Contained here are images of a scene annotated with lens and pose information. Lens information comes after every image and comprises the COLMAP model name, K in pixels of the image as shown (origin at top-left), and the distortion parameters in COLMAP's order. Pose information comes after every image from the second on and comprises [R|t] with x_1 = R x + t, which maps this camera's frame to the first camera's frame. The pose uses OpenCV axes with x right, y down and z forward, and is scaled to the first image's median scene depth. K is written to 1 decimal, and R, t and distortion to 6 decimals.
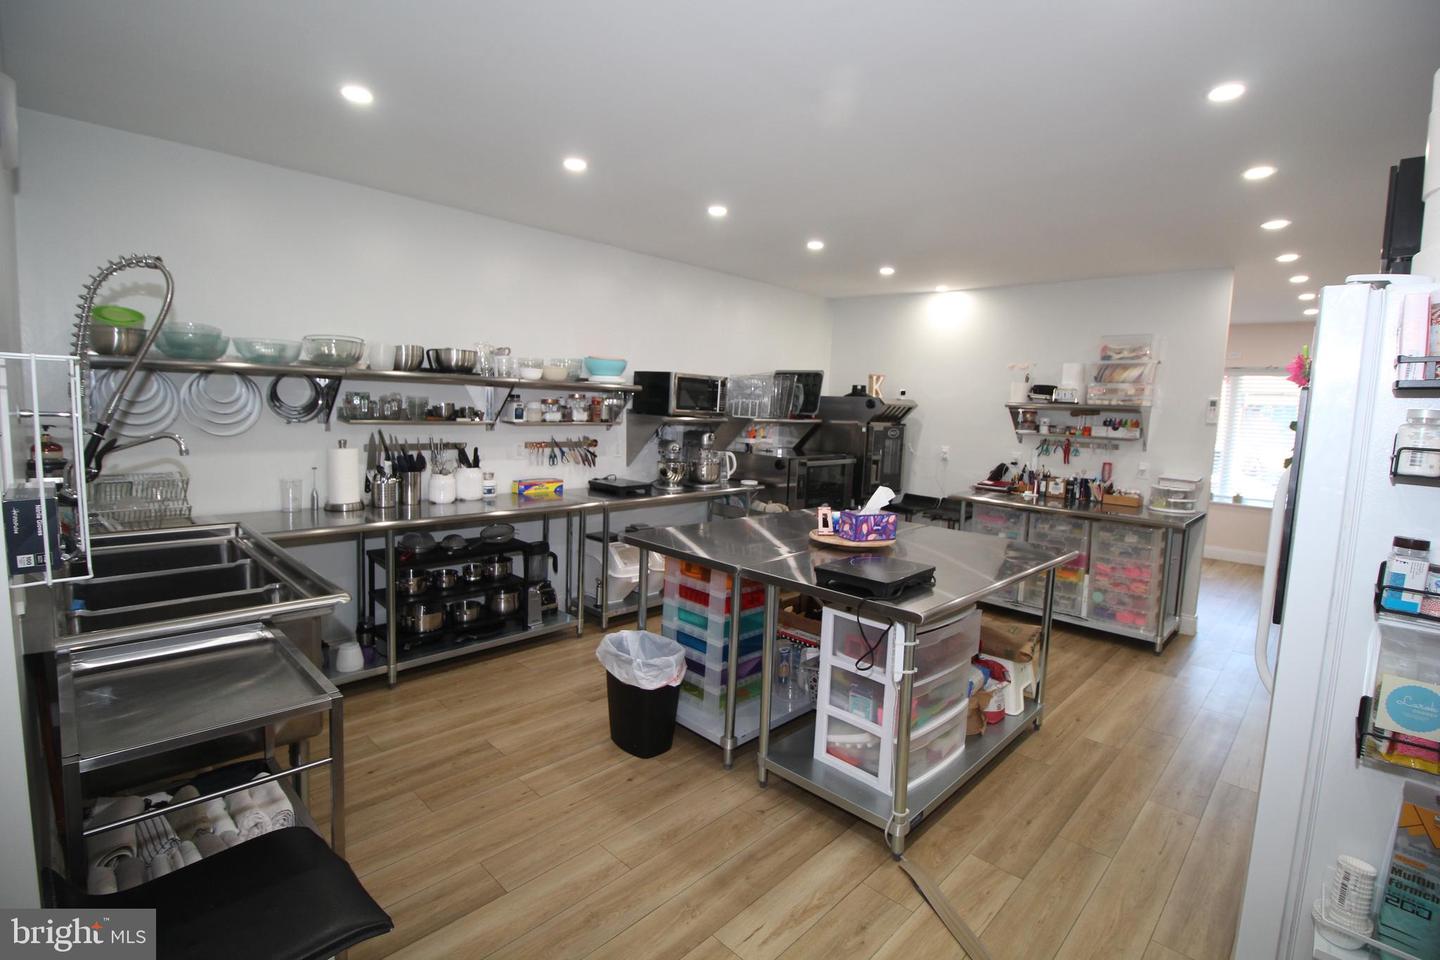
lens RADIAL K [[673.9, 0, 727.4], [0, 673.9, 486.4], [0, 0, 1]] dist [-0.004578, -0.008625]
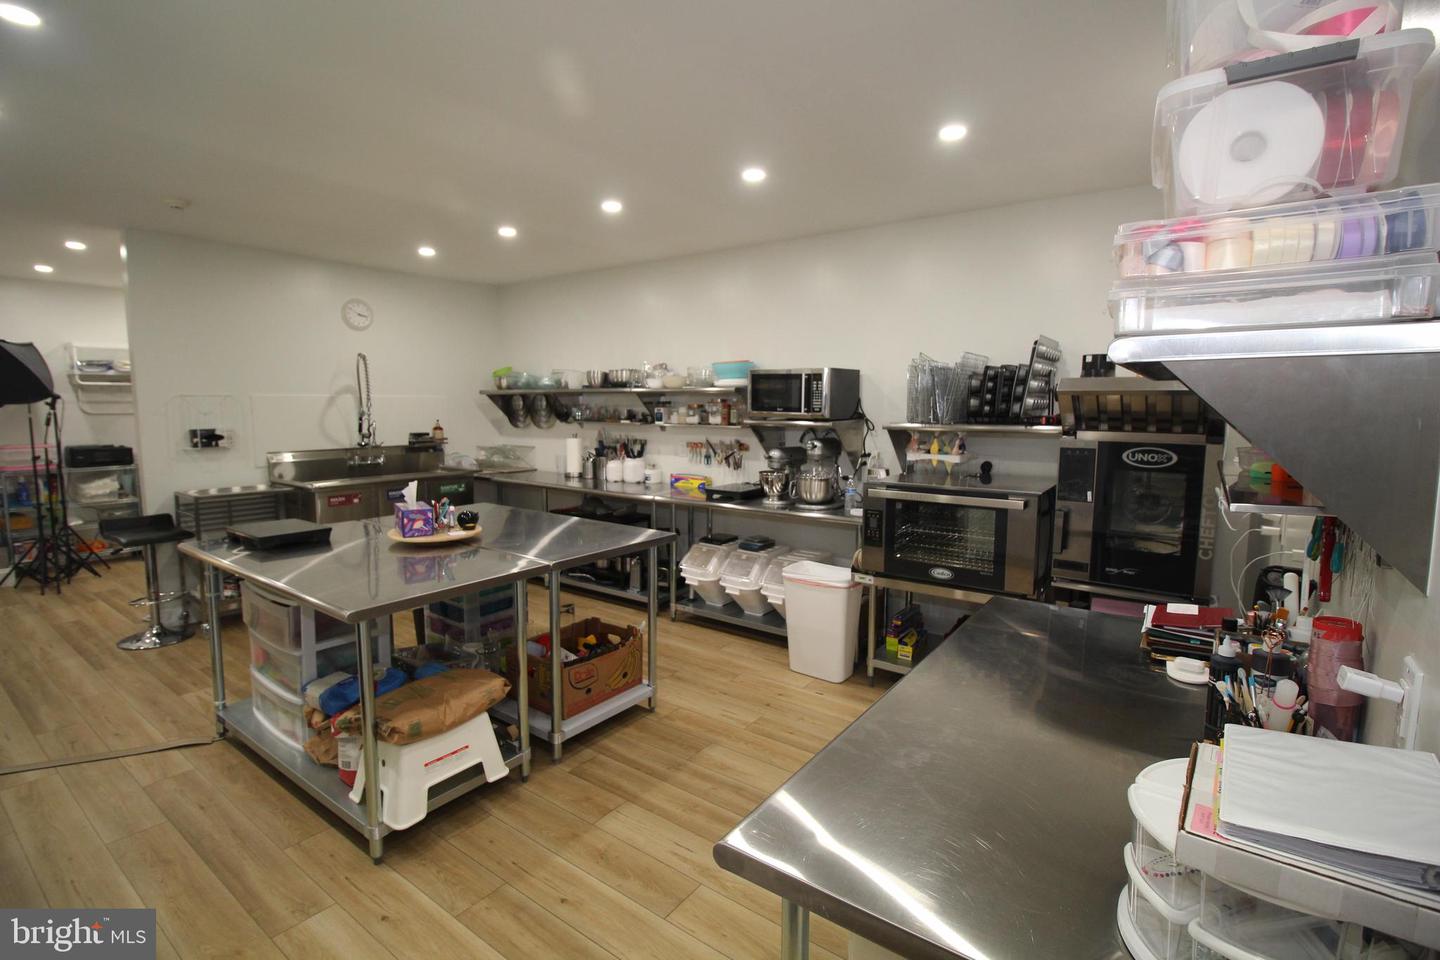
lens RADIAL K [[673.9, 0, 720.6], [0, 673.9, 464.9], [0, 0, 1]] dist [-0.004578, -0.008625]
pose [[0.119497, 0.052321, -0.991455, 0.871889], [-0.114574, 0.992665, 0.038576, -0.078515], [0.986201, 0.108985, 0.124615, 0.918855]]
